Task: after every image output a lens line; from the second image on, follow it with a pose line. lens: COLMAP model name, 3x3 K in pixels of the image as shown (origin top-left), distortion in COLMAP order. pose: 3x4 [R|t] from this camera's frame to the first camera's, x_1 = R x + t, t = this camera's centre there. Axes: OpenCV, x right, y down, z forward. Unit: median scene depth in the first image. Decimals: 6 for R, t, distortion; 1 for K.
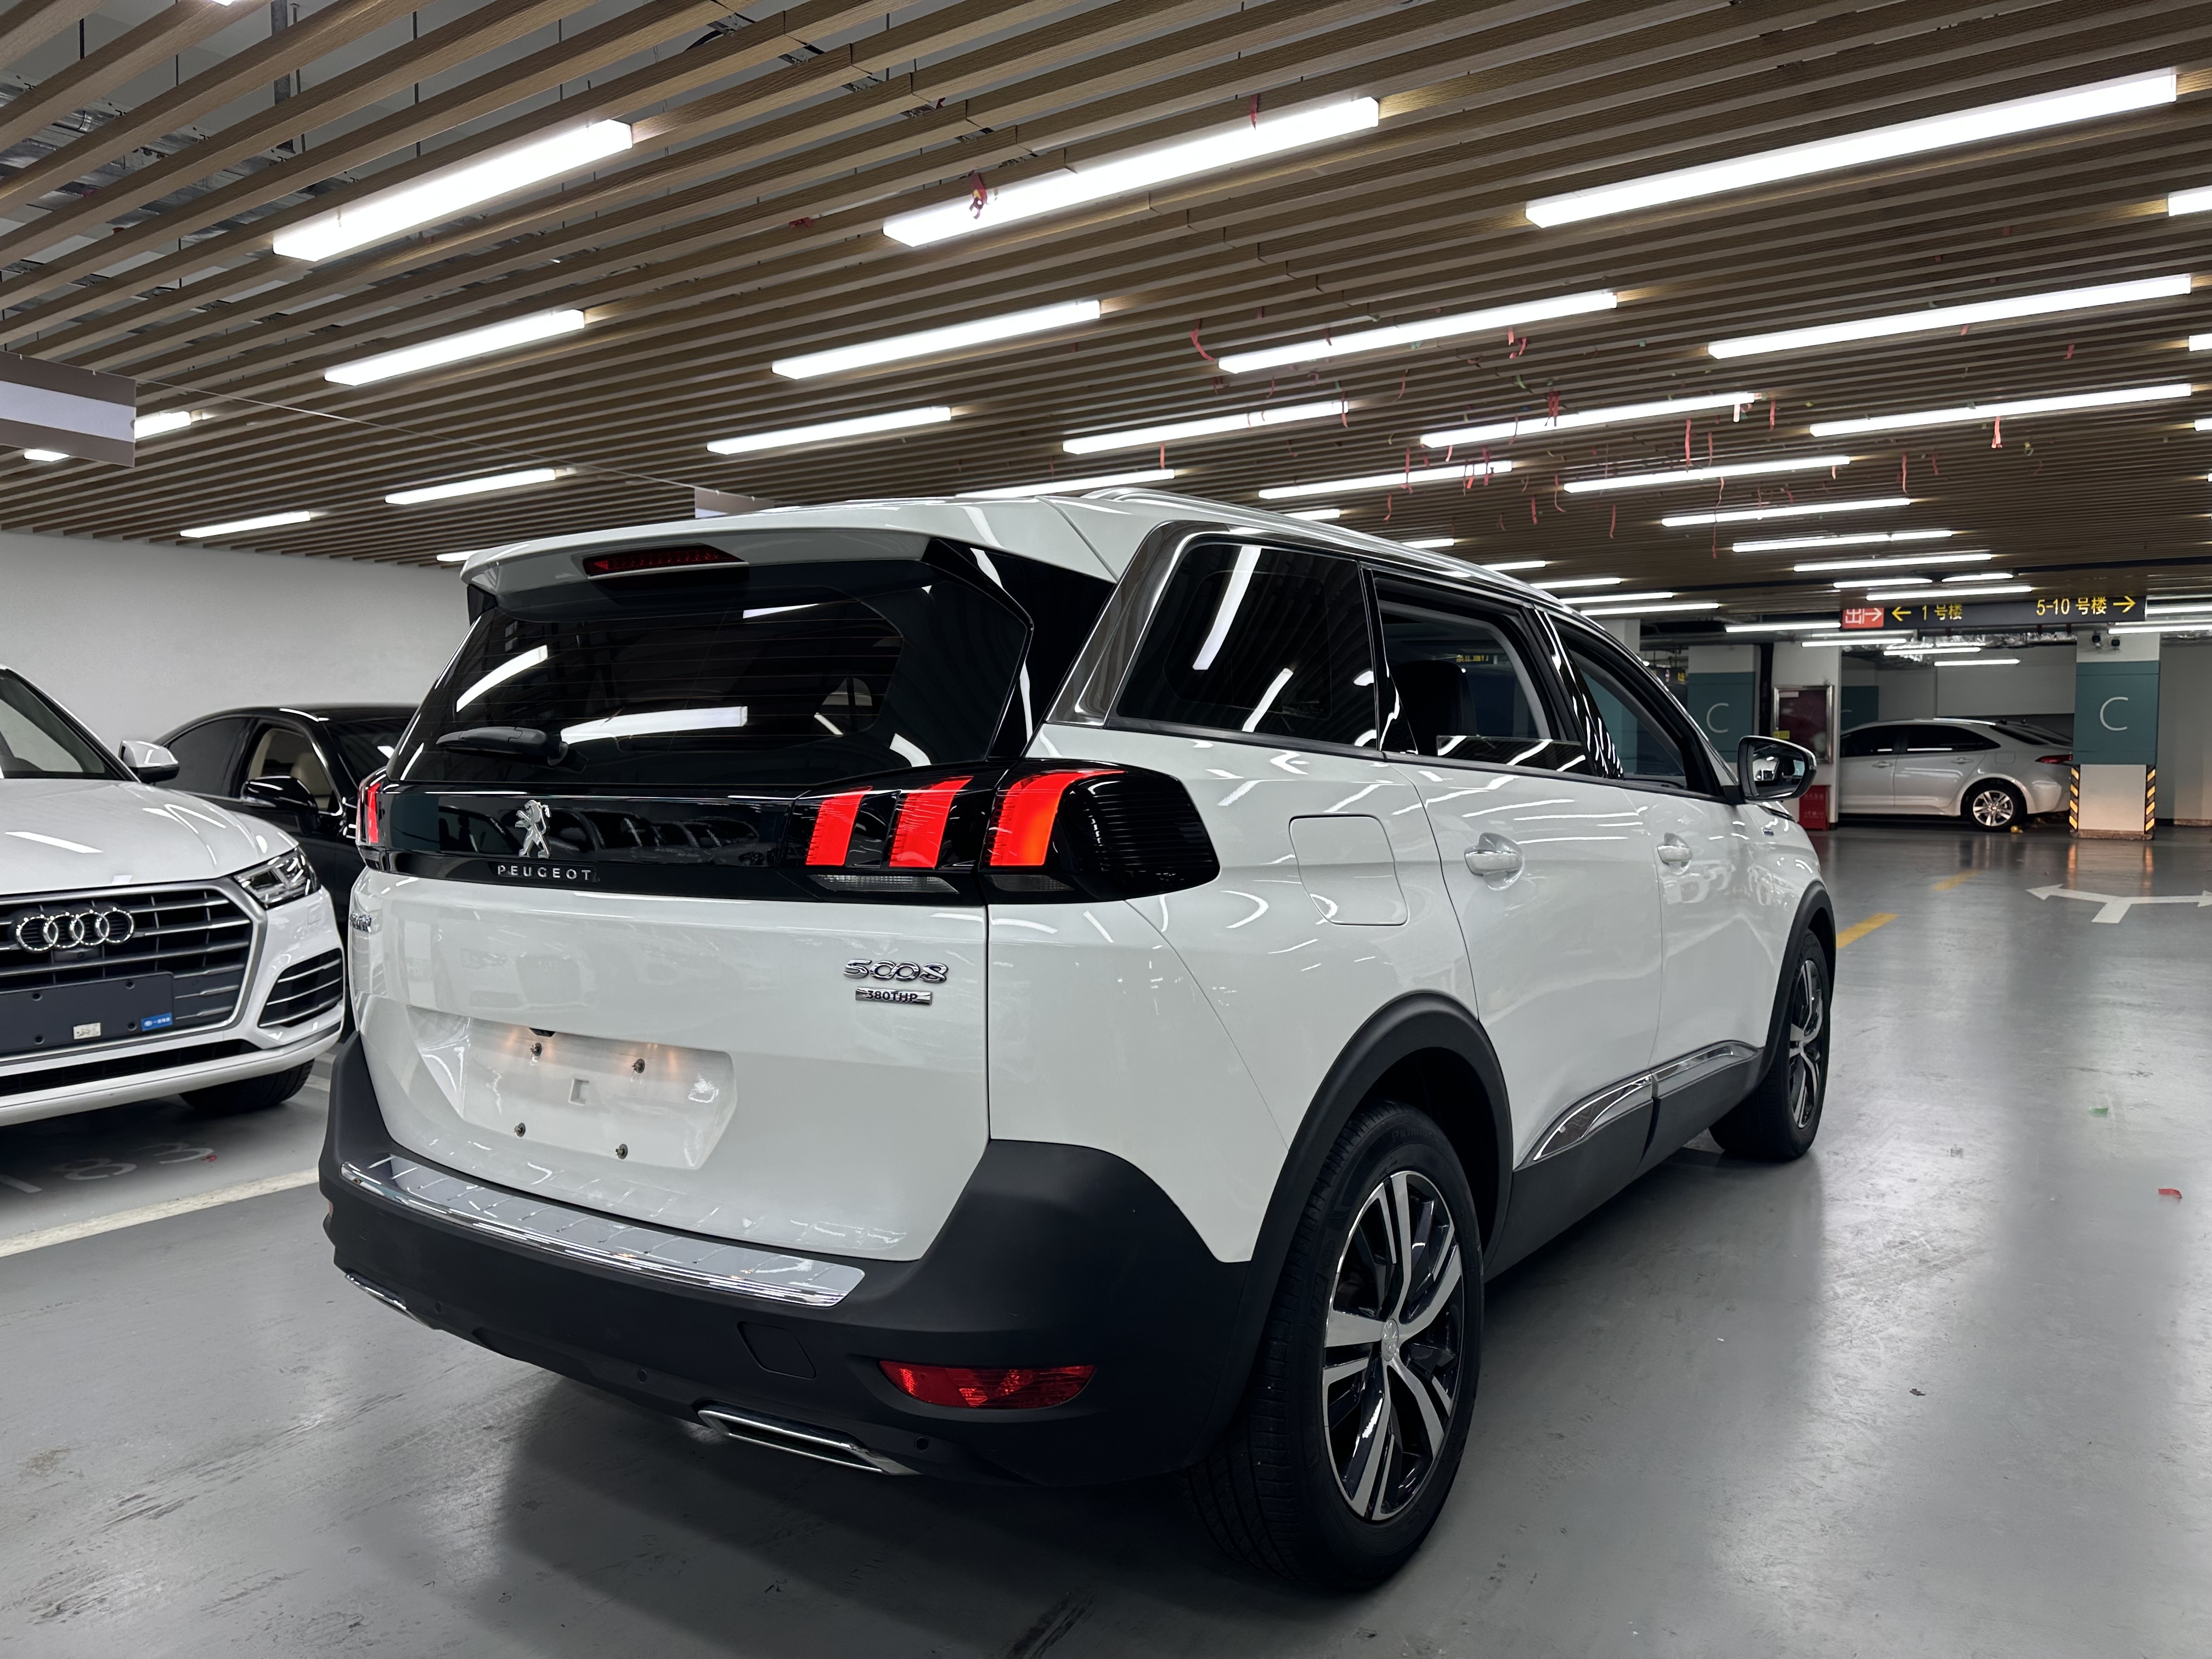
lens RADIAL K [[1549.7, 0, 1118.8], [0, 1549.7, 833.0], [0, 0, 1]] dist [0.043938, -0.038392]
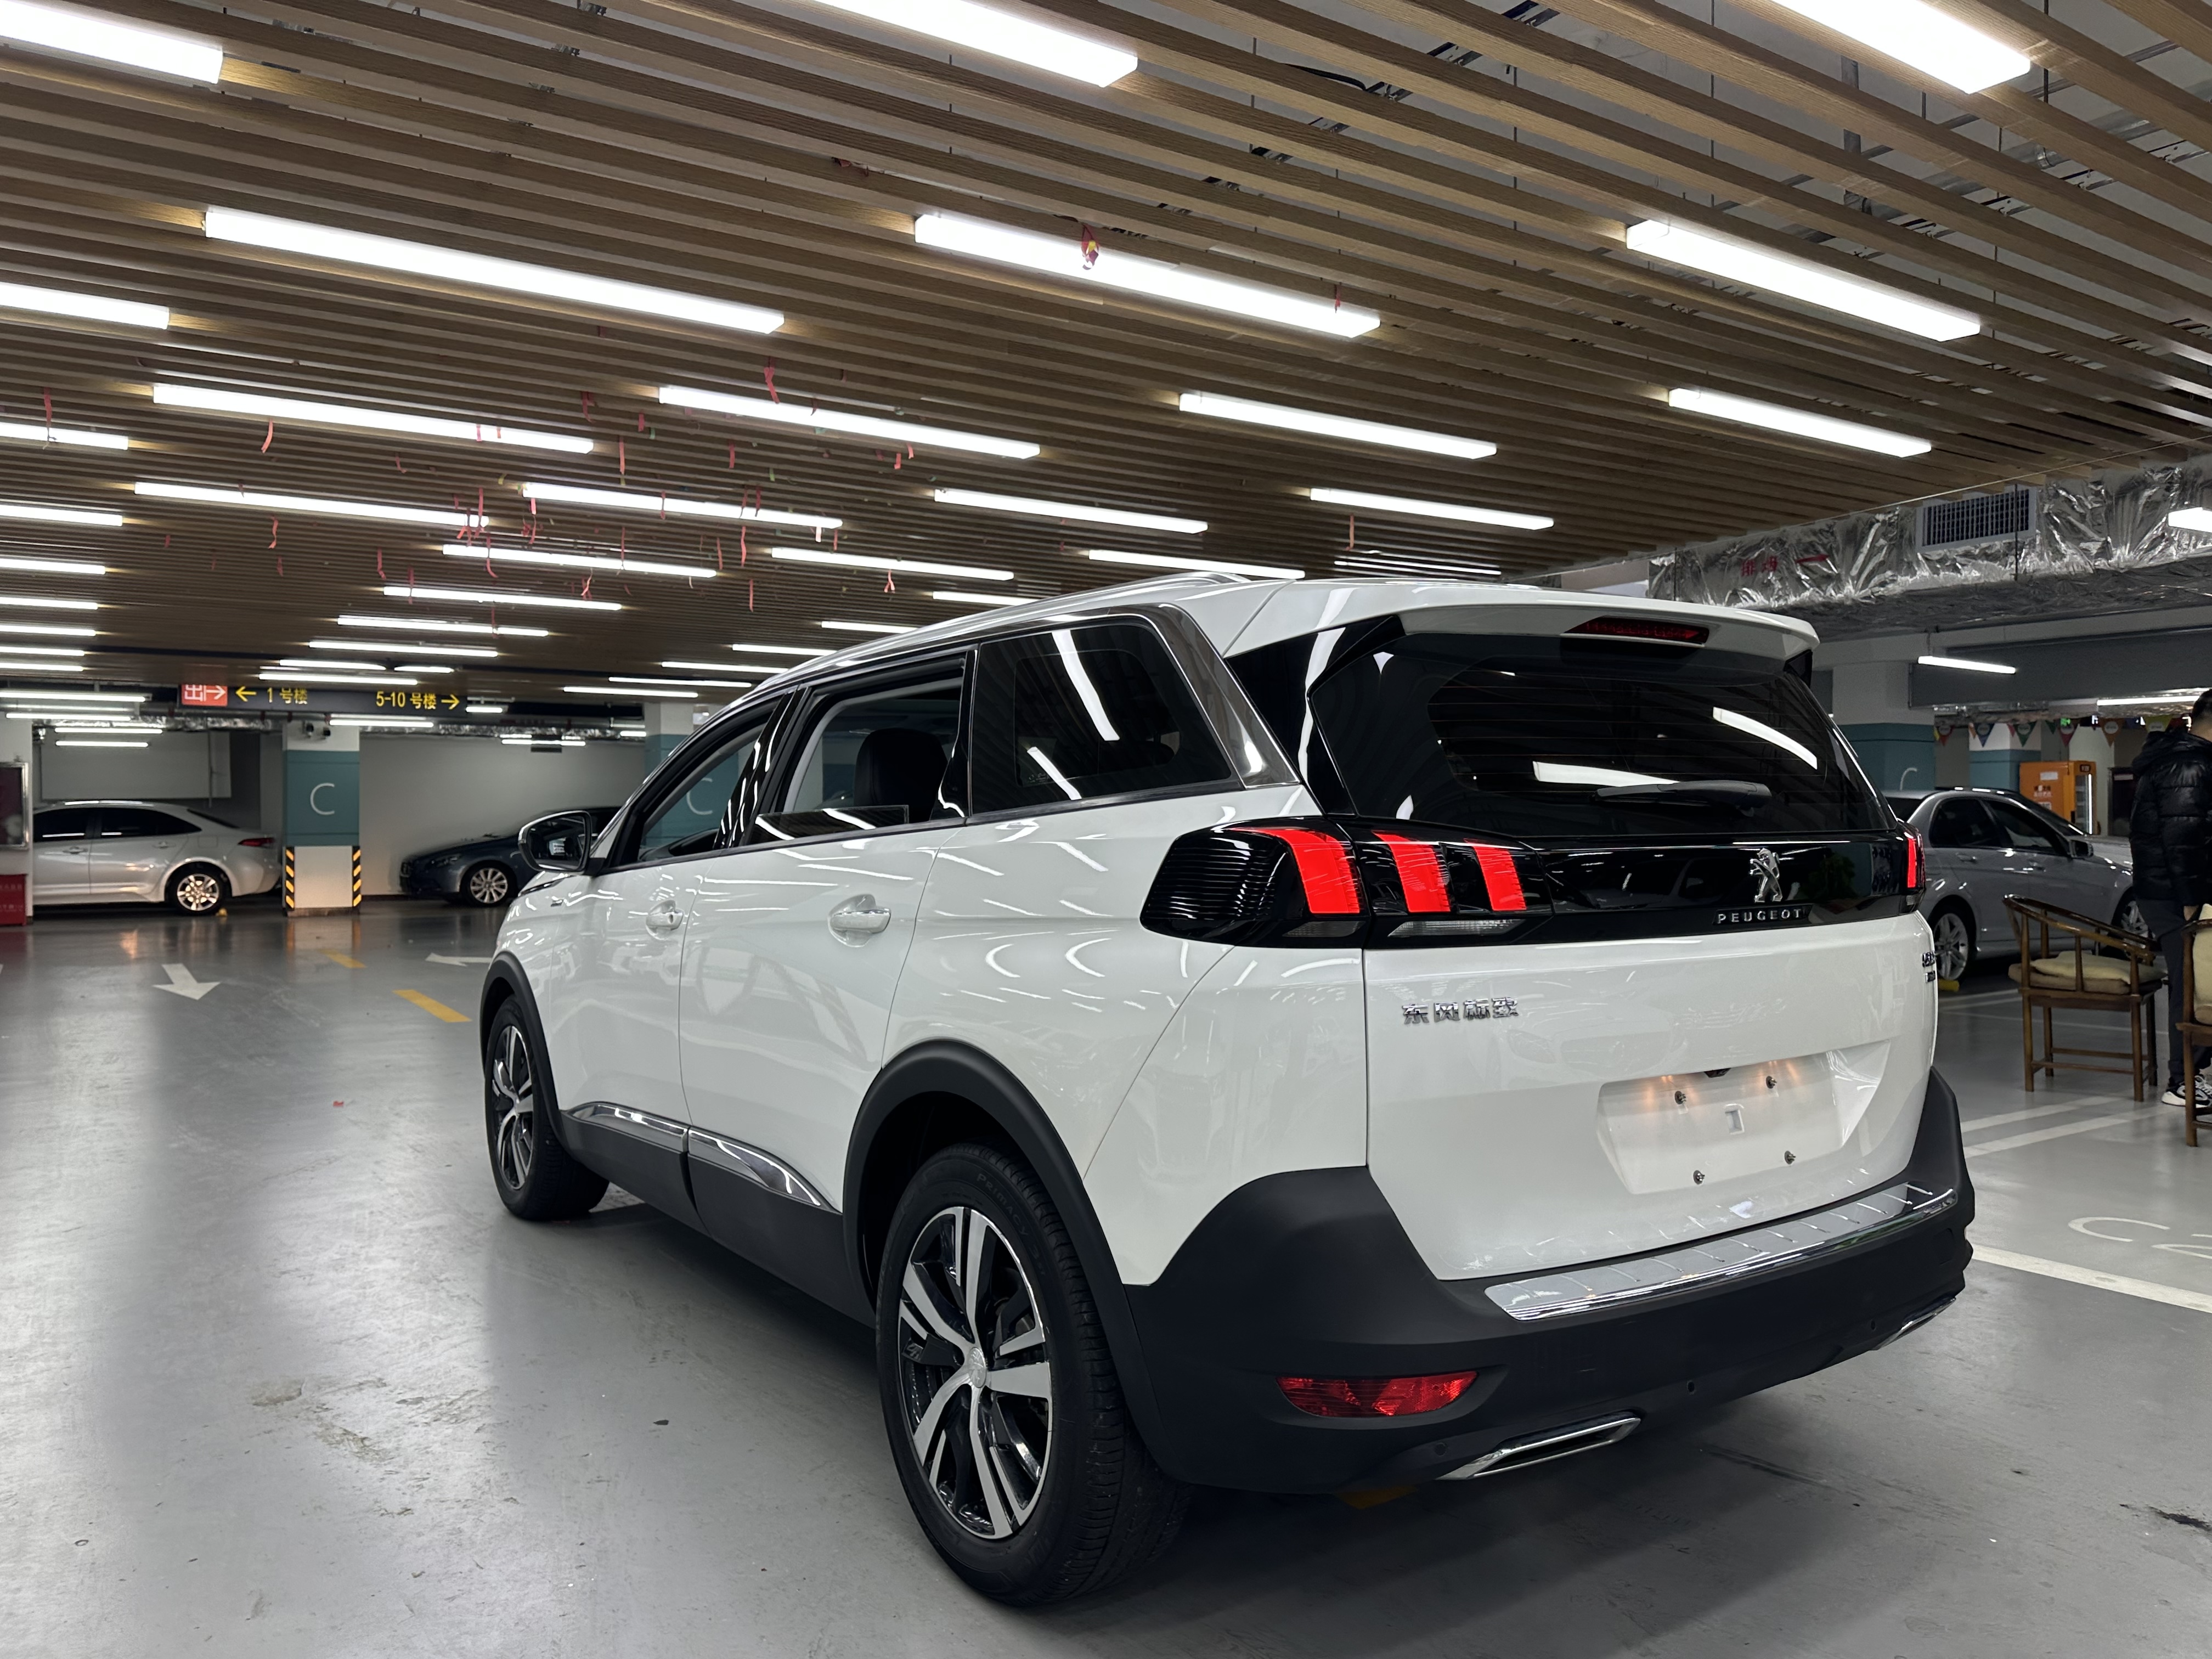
lens RADIAL K [[1549.7, 0, 1102.1], [0, 1549.7, 815.2], [0, 0, 1]] dist [0.043938, -0.038392]
pose [[0.354964, 0.008326, 0.934843, -0.554527], [0.054278, 0.998090, -0.029499, -0.013479], [-0.933303, 0.061212, 0.353835, 0.372314]]
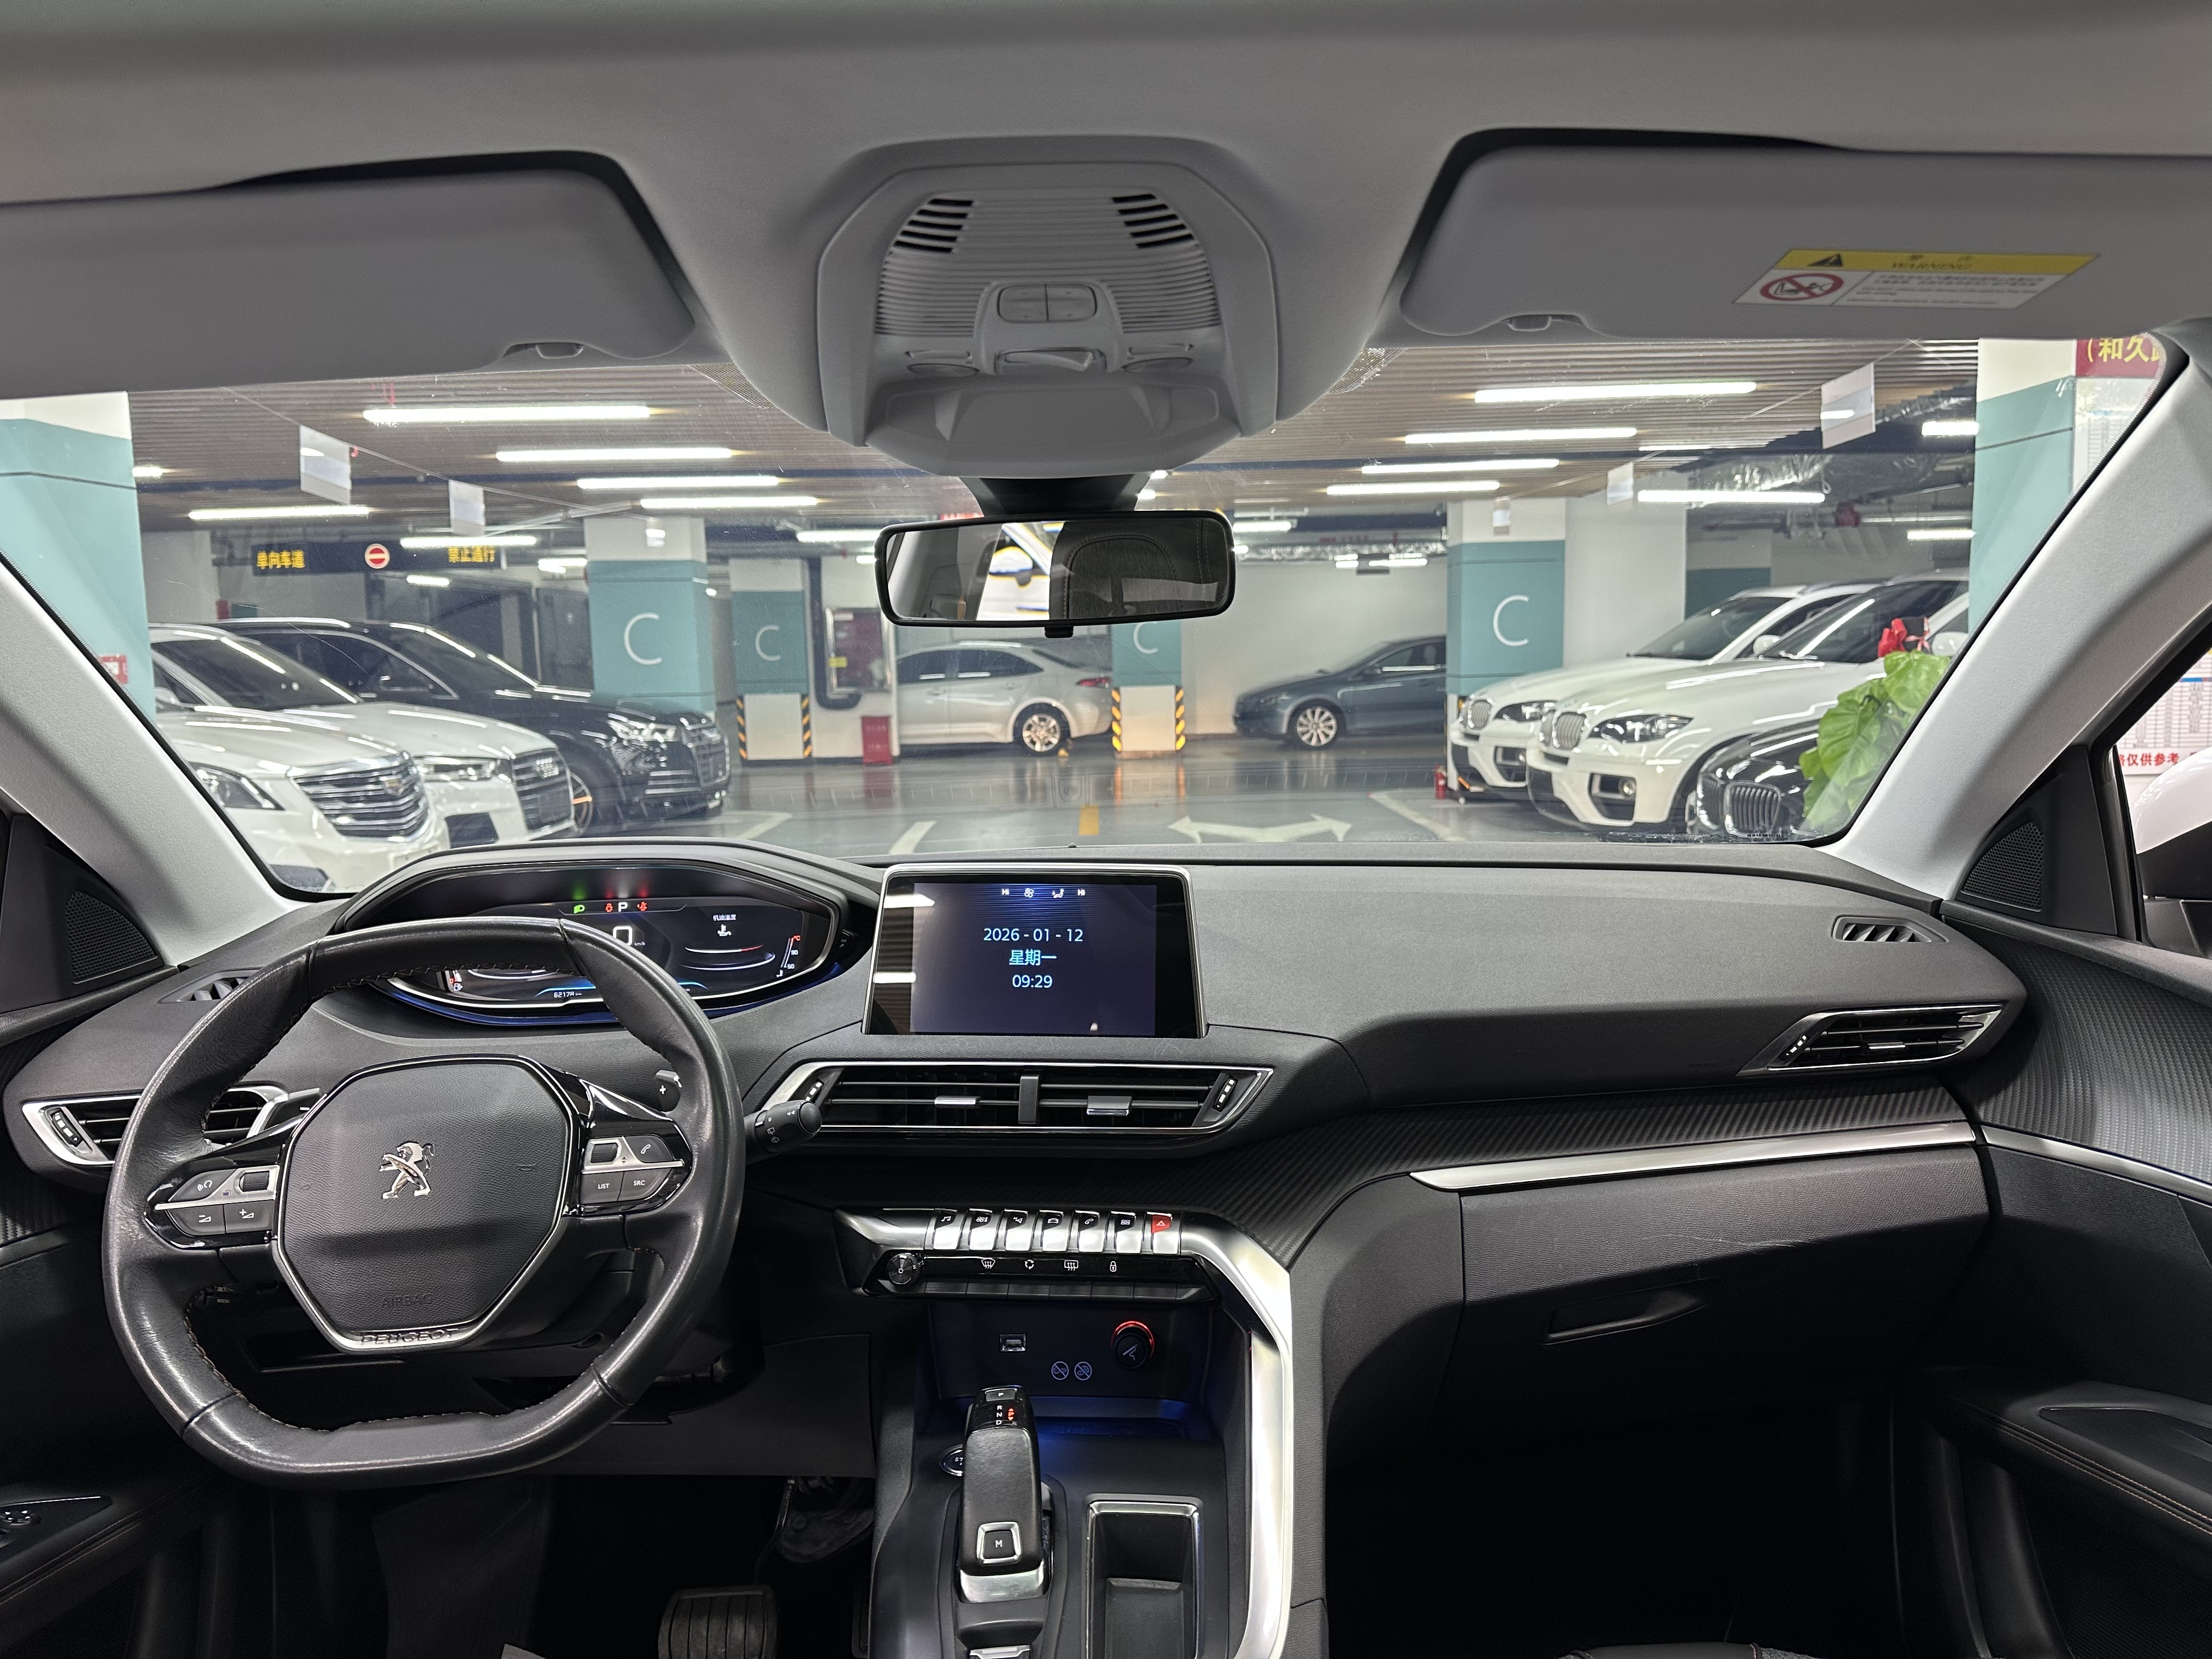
lens RADIAL K [[1549.7, 0, 1125.0], [0, 1549.7, 815.4], [0, 0, 1]] dist [0.043938, -0.038392]
pose [[0.799661, -0.077018, 0.595492, 0.057676], [0.053921, 0.996944, 0.056532, -0.054087], [-0.598026, -0.013096, 0.801370, 0.629070]]
